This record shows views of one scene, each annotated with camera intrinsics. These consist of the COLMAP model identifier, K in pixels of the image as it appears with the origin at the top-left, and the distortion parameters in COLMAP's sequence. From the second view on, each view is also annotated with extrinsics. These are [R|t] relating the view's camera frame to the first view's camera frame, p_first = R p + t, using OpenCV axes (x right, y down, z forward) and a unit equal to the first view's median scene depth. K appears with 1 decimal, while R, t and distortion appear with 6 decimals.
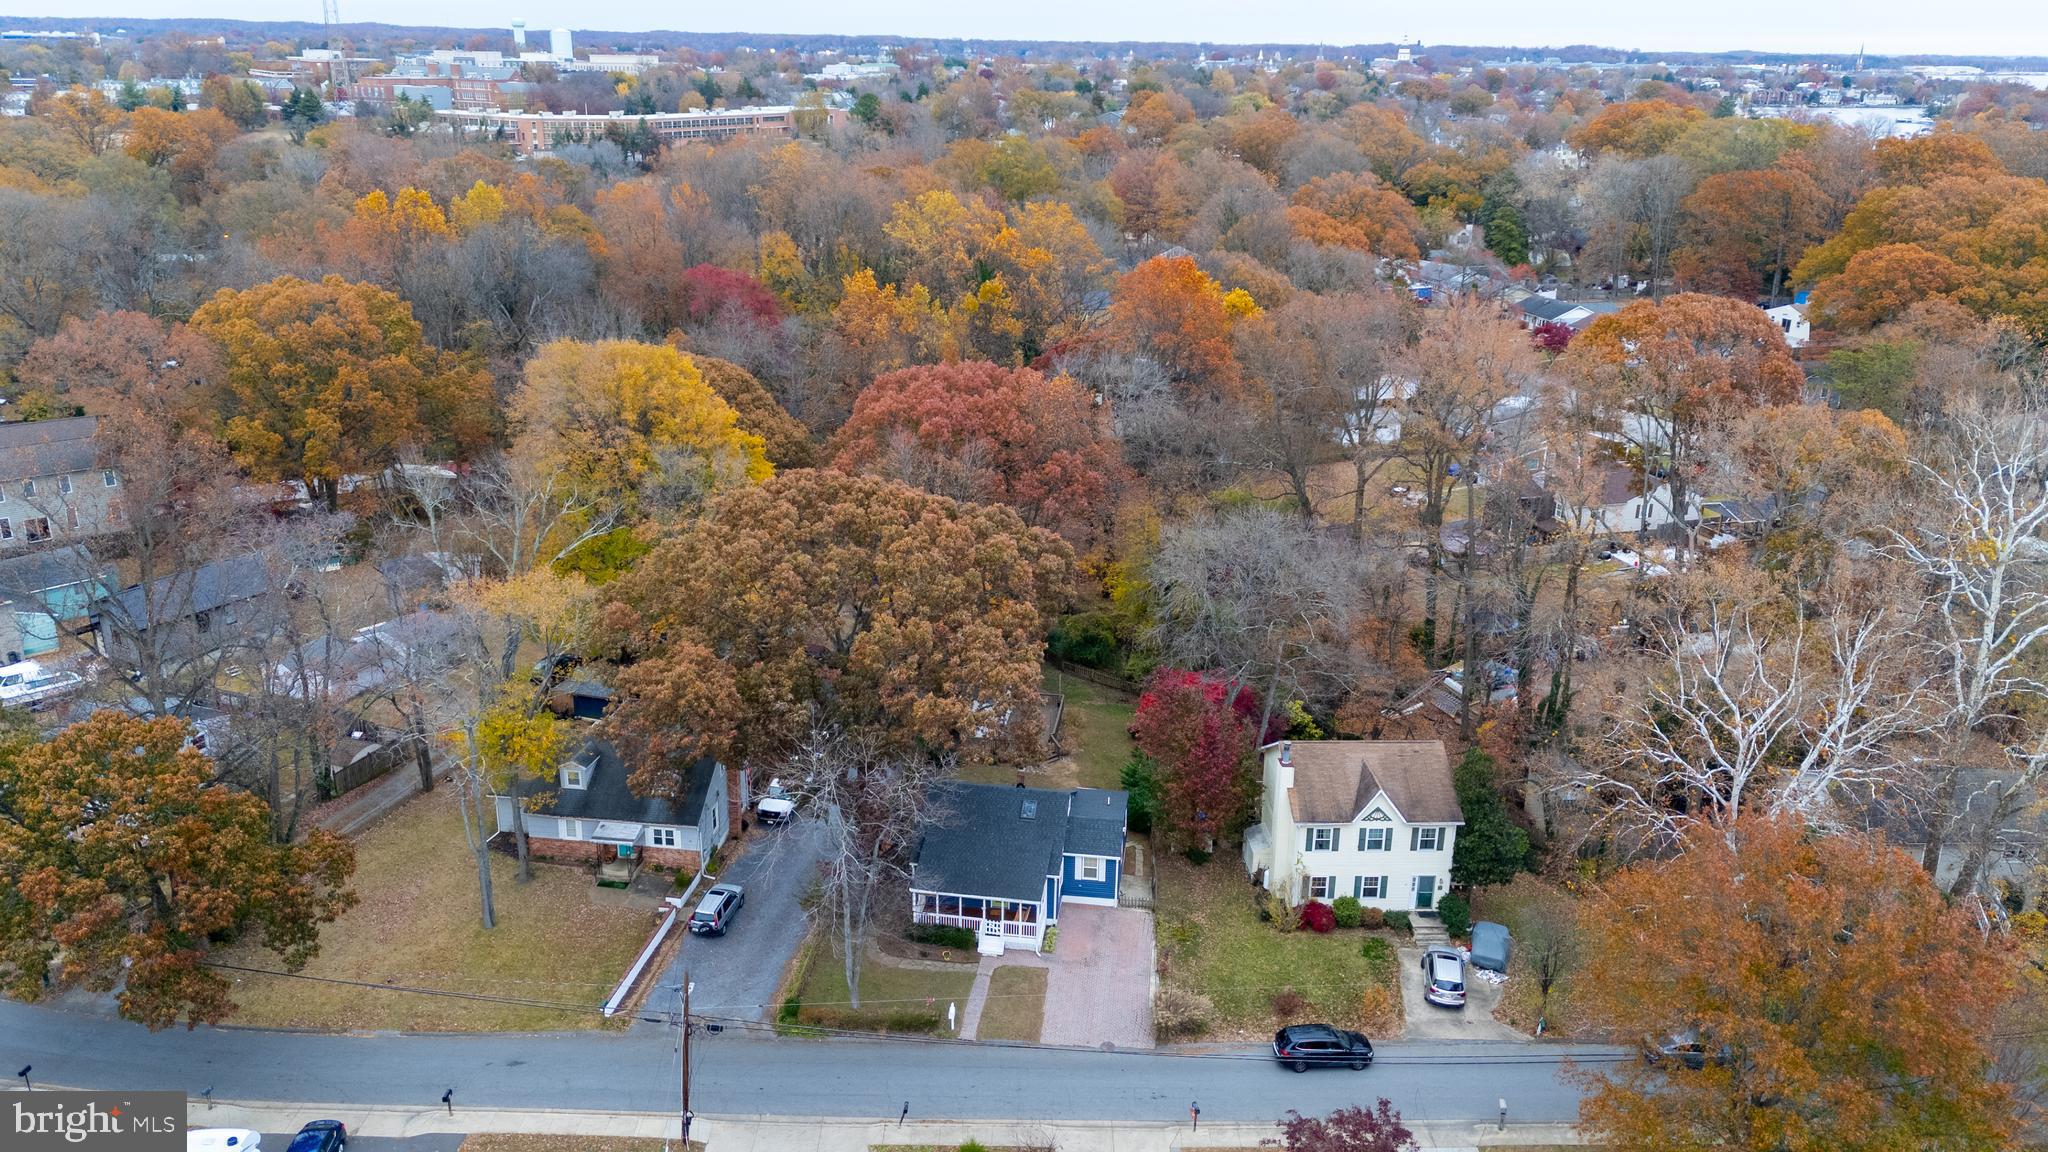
lens RADIAL K [[1487.7, 0, 1027.2], [0, 1487.7, 568.7], [0, 0, 1]] dist [0.068681, -0.056894]
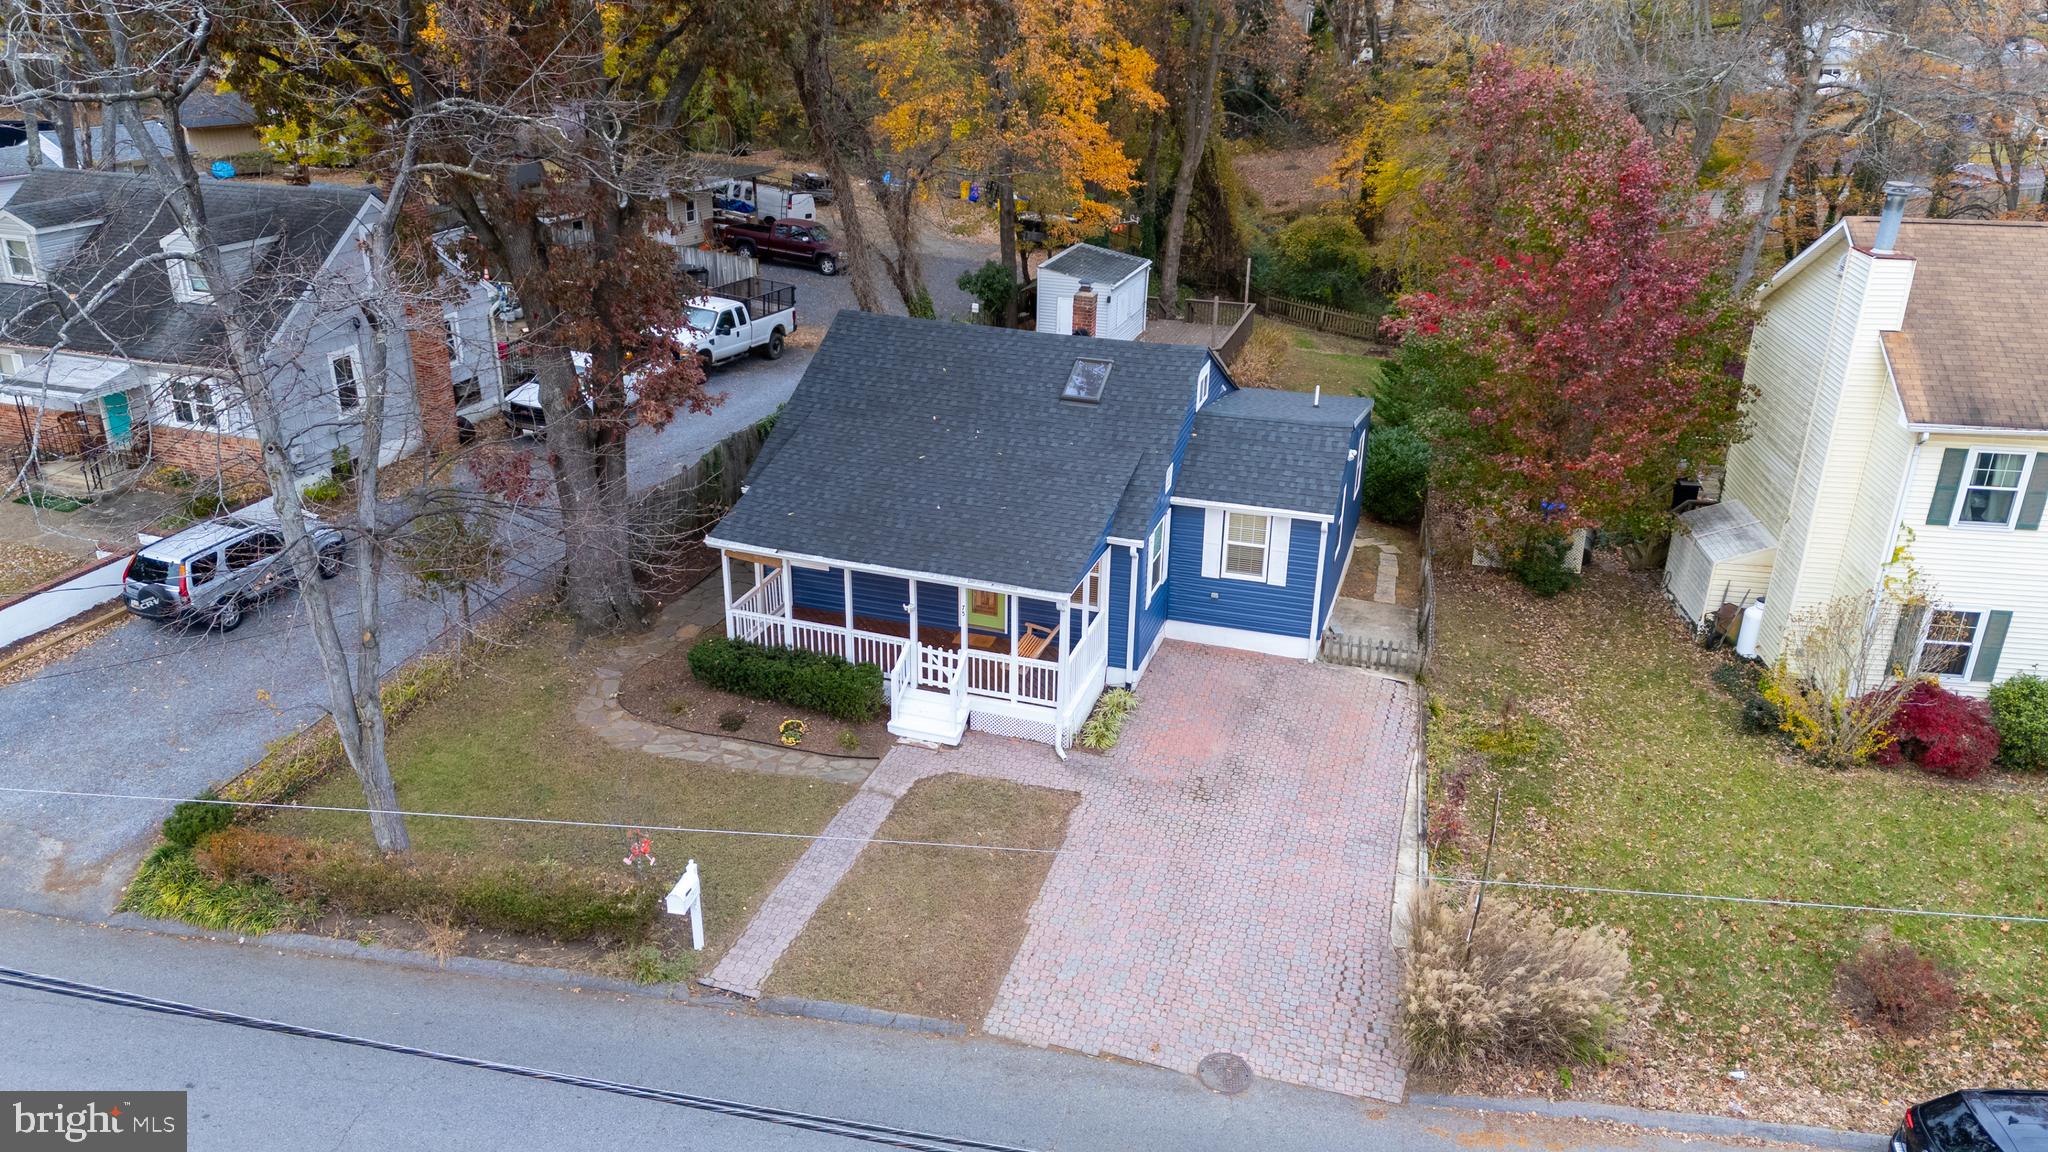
lens RADIAL K [[1487.7, 0, 1024.7], [0, 1487.7, 581.5], [0, 0, 1]] dist [0.068681, -0.056894]
pose [[0.983700, 0.068375, -0.166310, 0.050062], [-0.055483, 0.995171, 0.080973, 0.183473], [0.171043, -0.070426, 0.982743, 0.639637]]
